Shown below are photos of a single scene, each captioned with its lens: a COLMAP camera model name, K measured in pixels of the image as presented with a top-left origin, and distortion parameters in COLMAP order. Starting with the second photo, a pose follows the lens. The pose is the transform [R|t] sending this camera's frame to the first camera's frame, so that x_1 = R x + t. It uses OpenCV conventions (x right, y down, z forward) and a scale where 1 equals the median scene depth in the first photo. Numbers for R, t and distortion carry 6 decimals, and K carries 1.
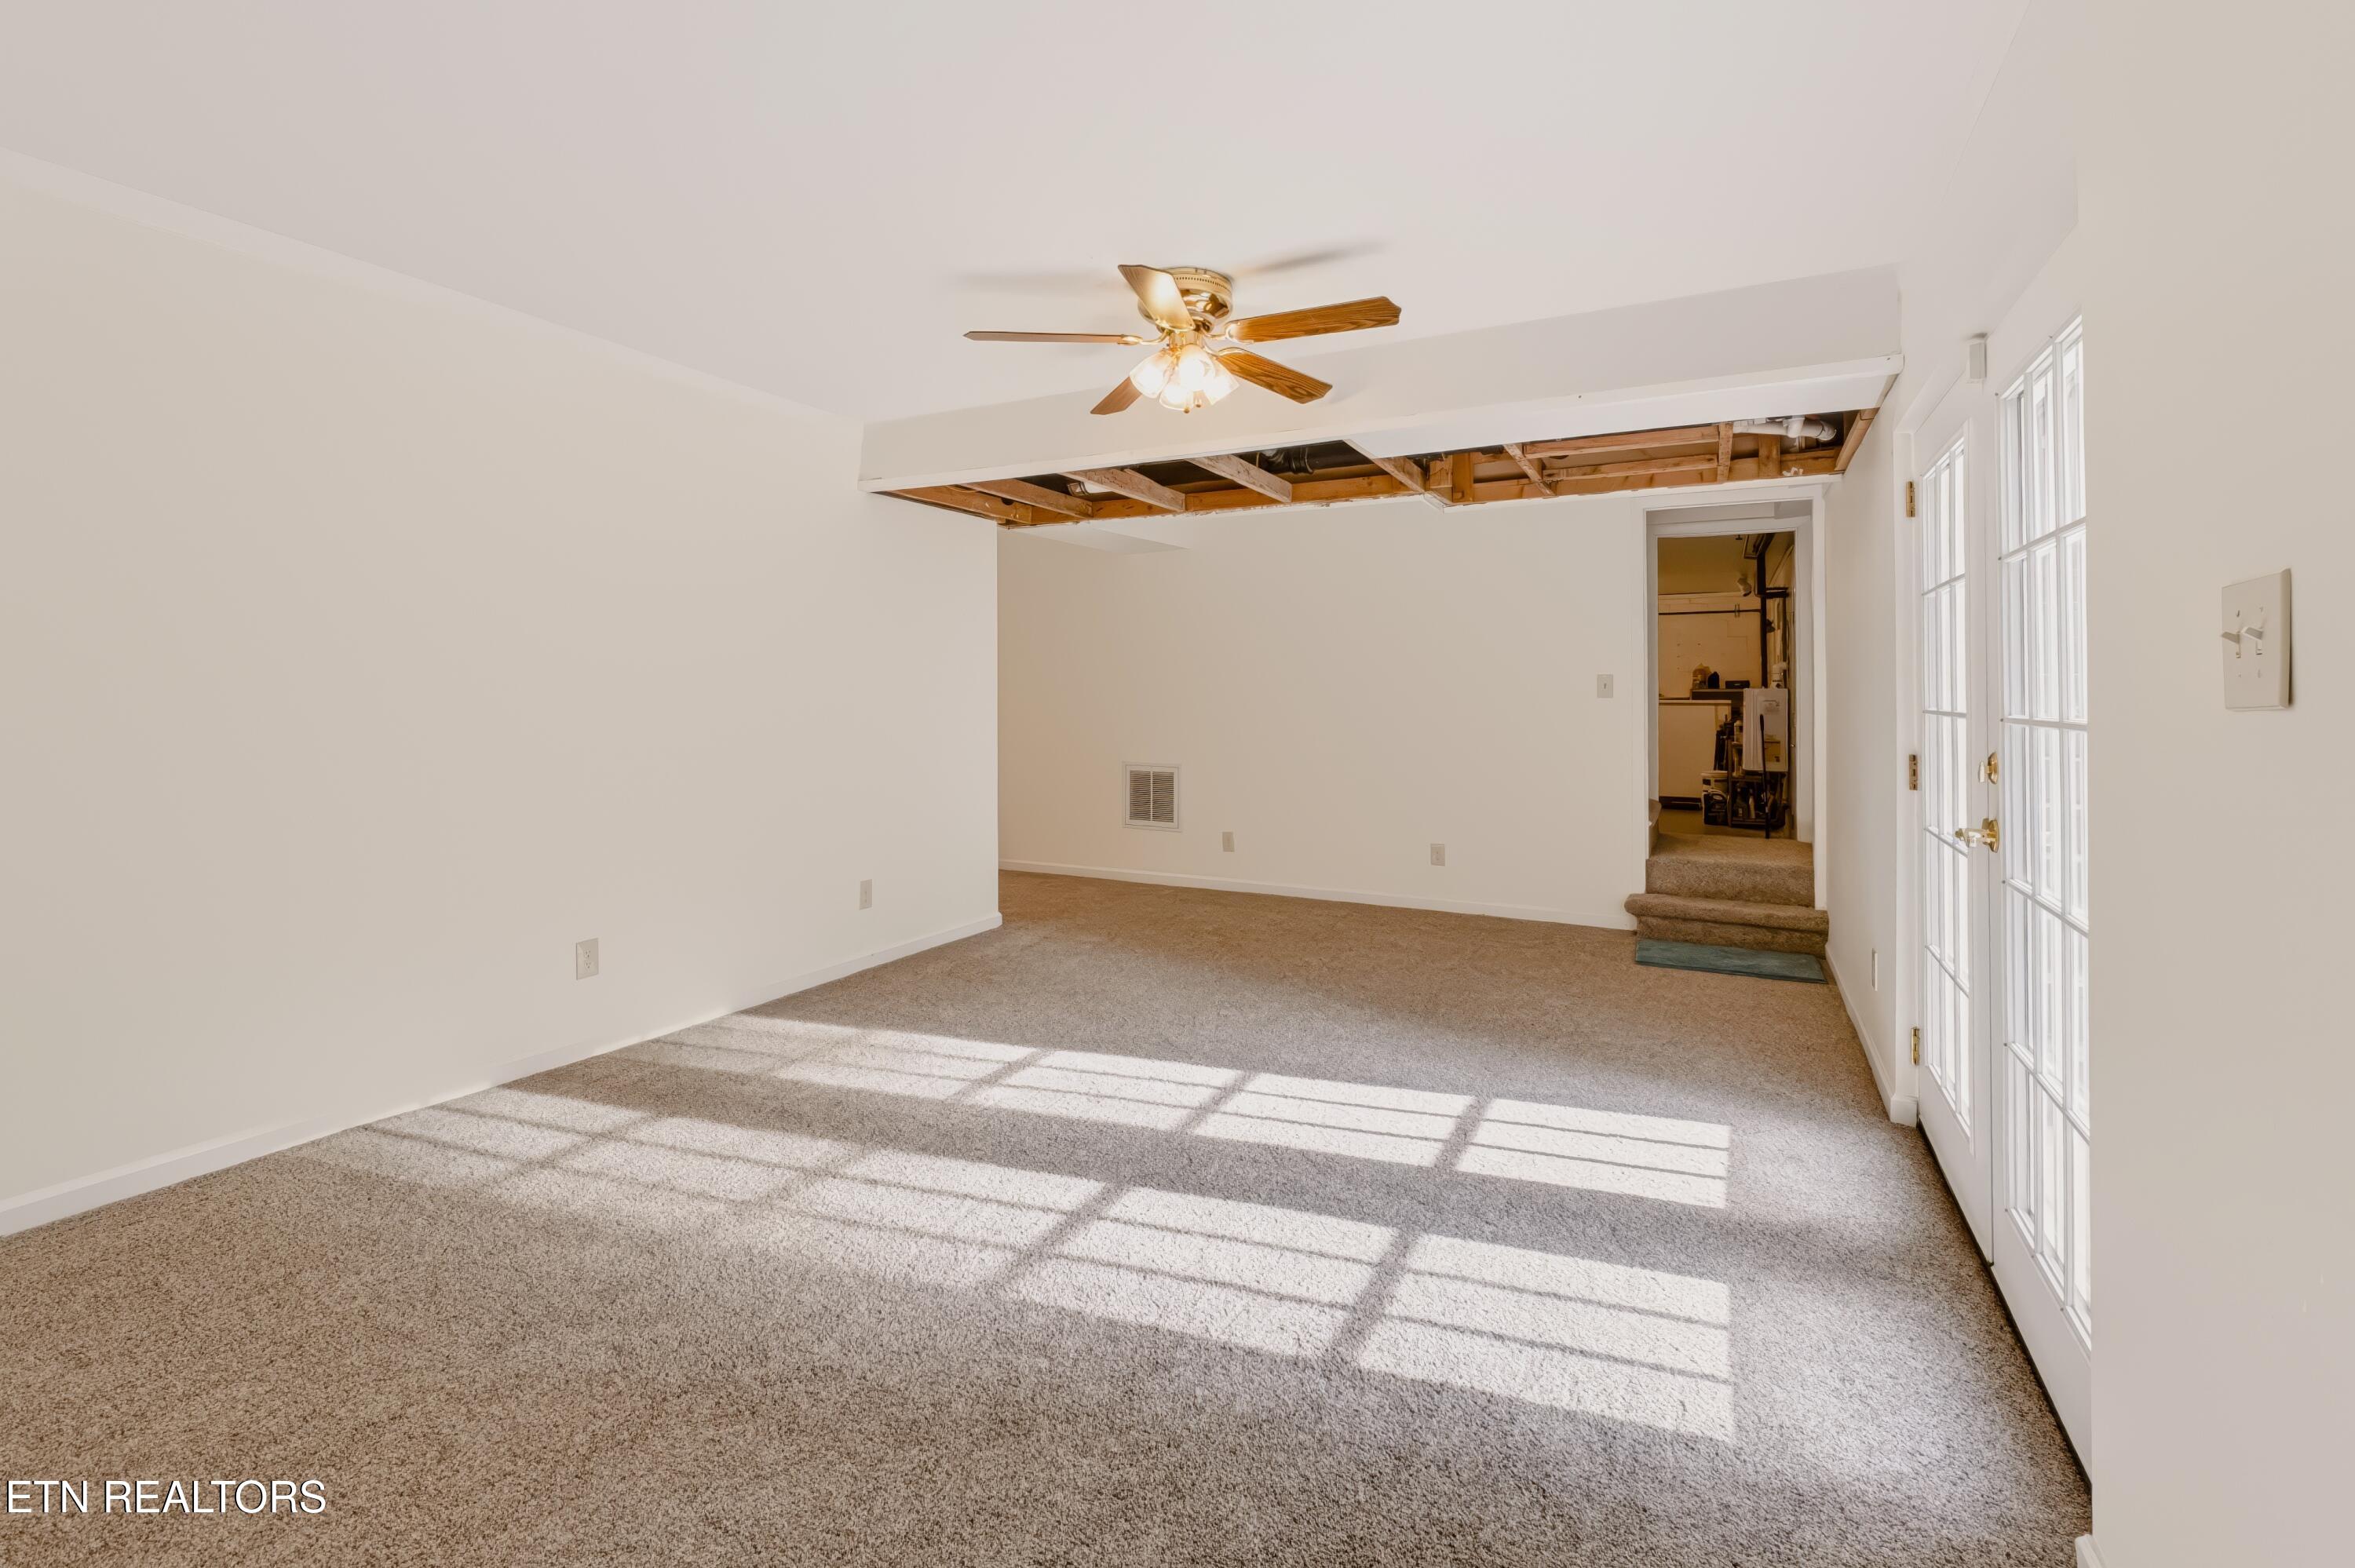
lens RADIAL K [[1036.0, 0, 1179.1], [0, 1036.0, 686.4], [0, 0, 1]] dist [0.001204, 0.000347]
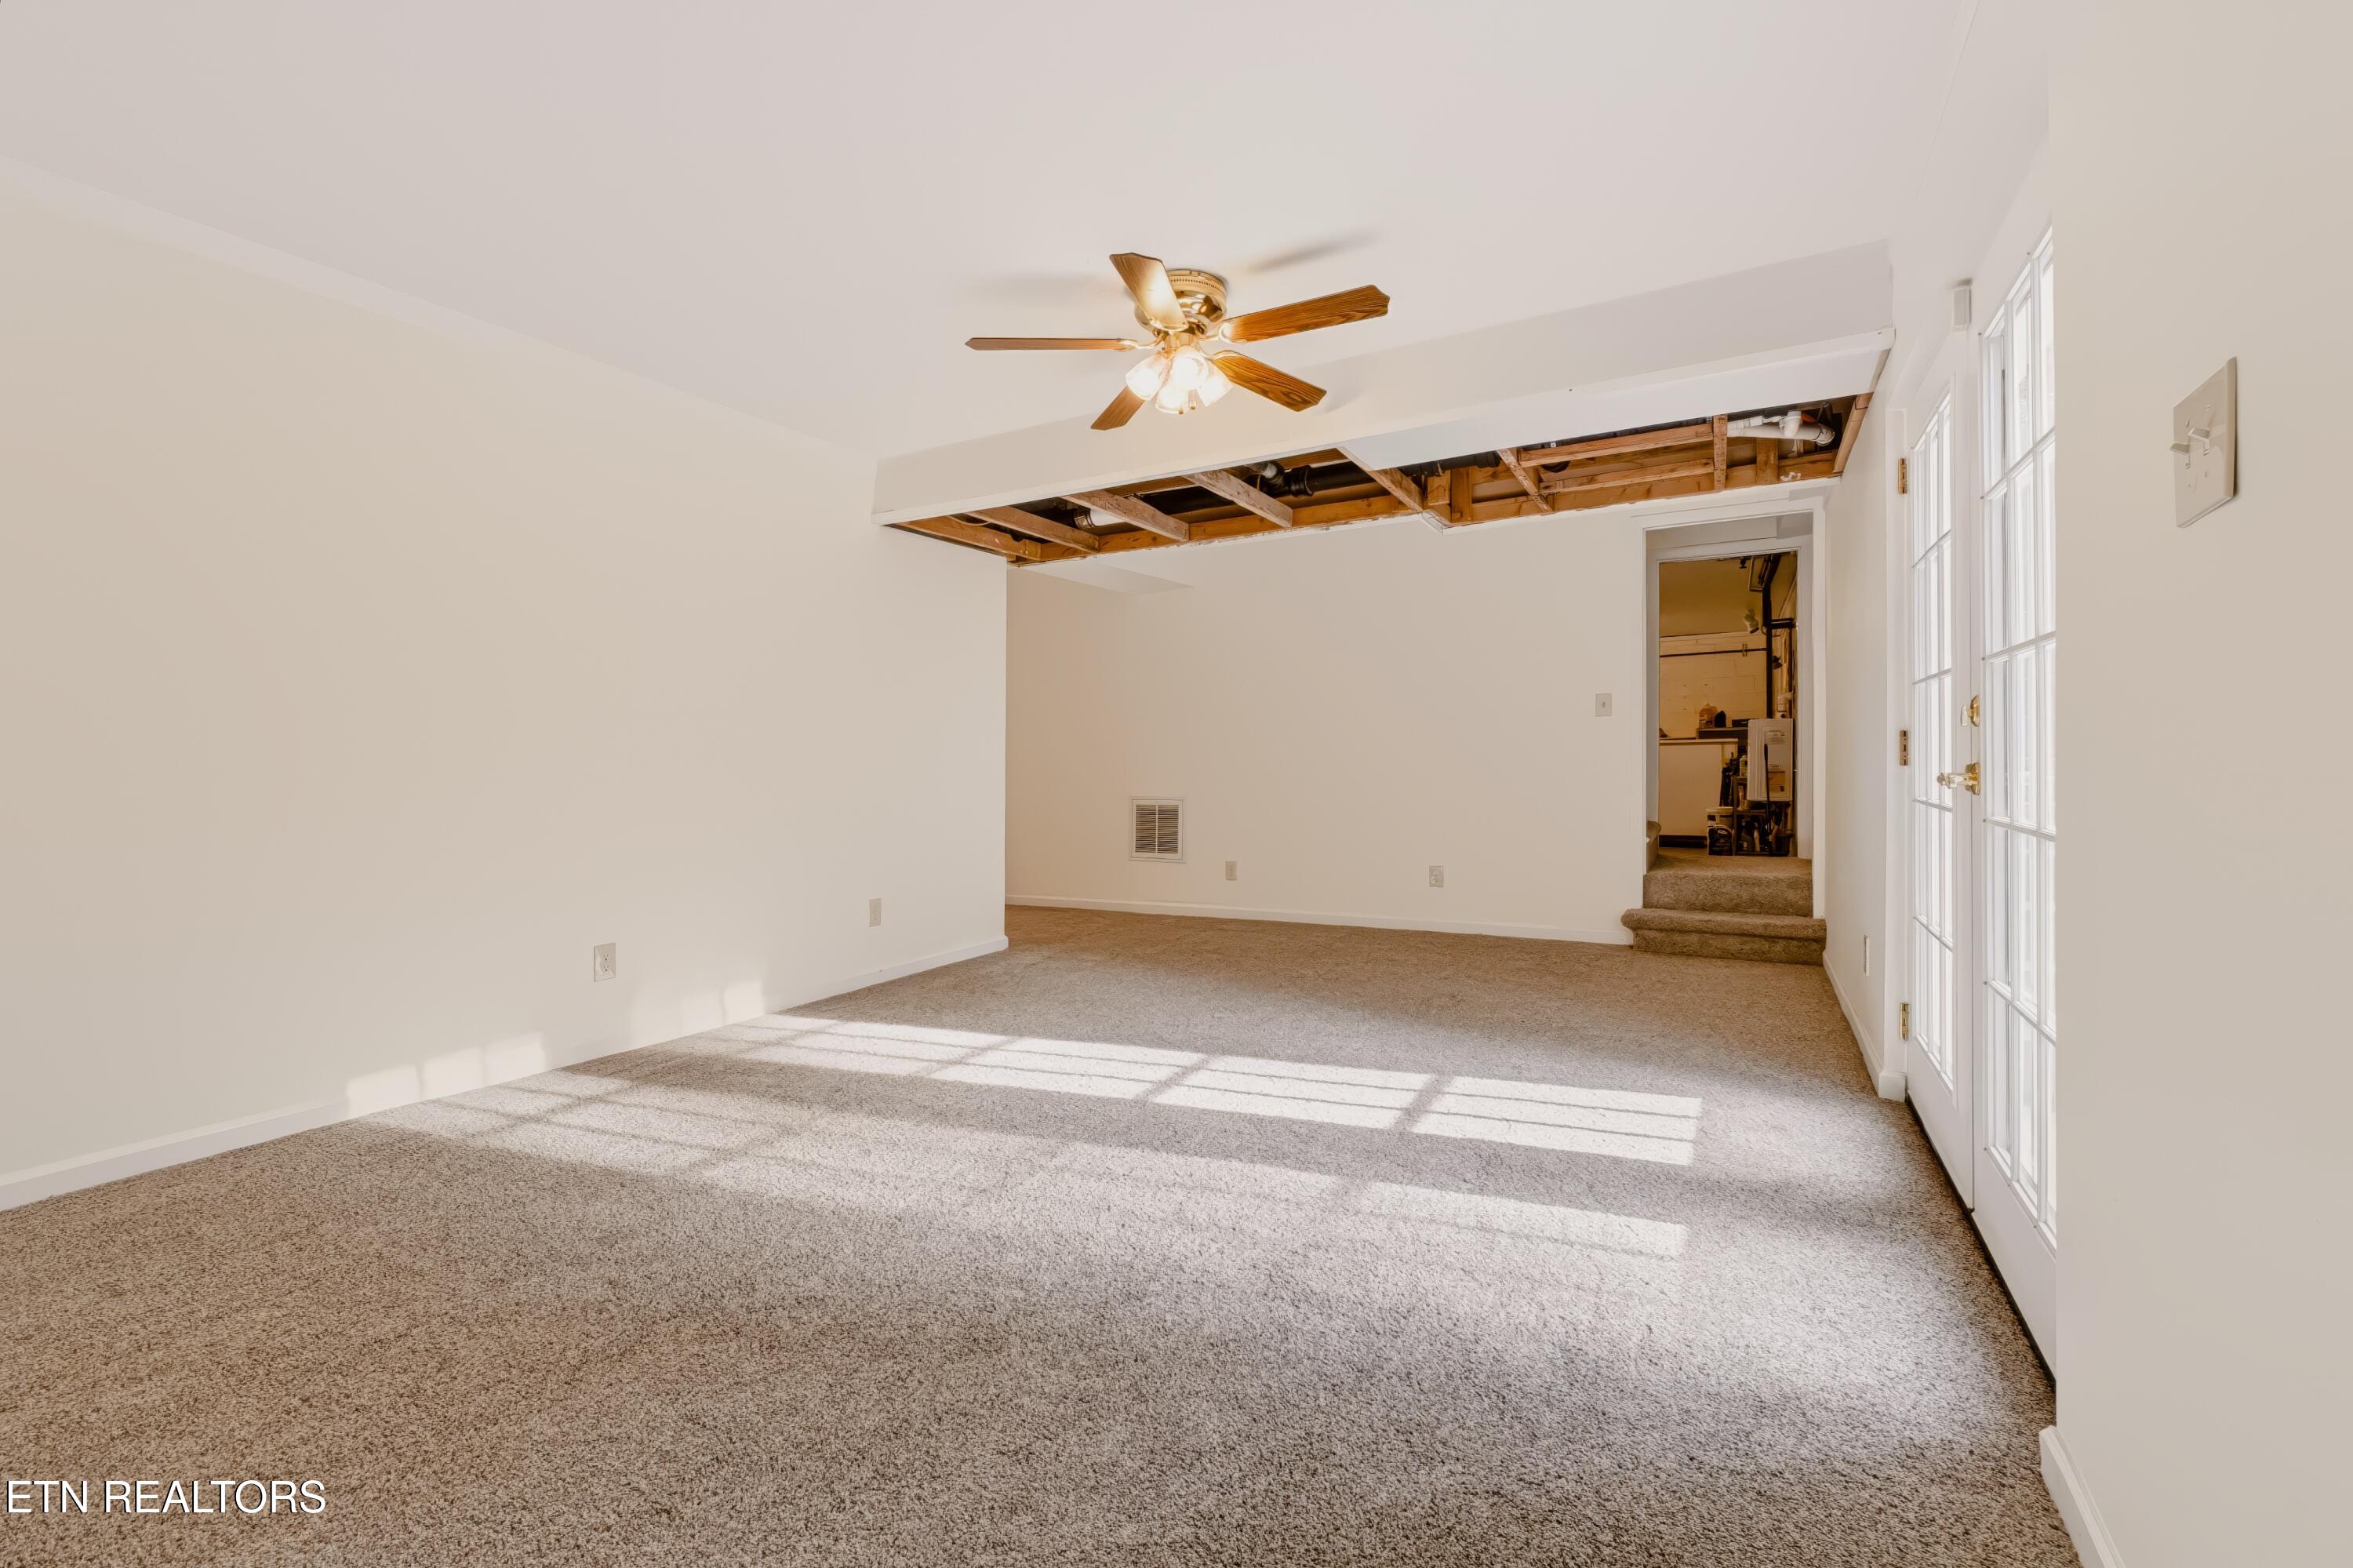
lens RADIAL K [[1018.9, 0, 1163.5], [0, 1018.9, 758.3], [0, 0, 1]] dist [0.000590, 0.000226]
pose [[0.999415, 0.005247, -0.033801, 0.030736], [-0.005428, 0.999971, -0.005255, 0.095485], [0.033773, 0.005436, 0.999415, 0.000594]]
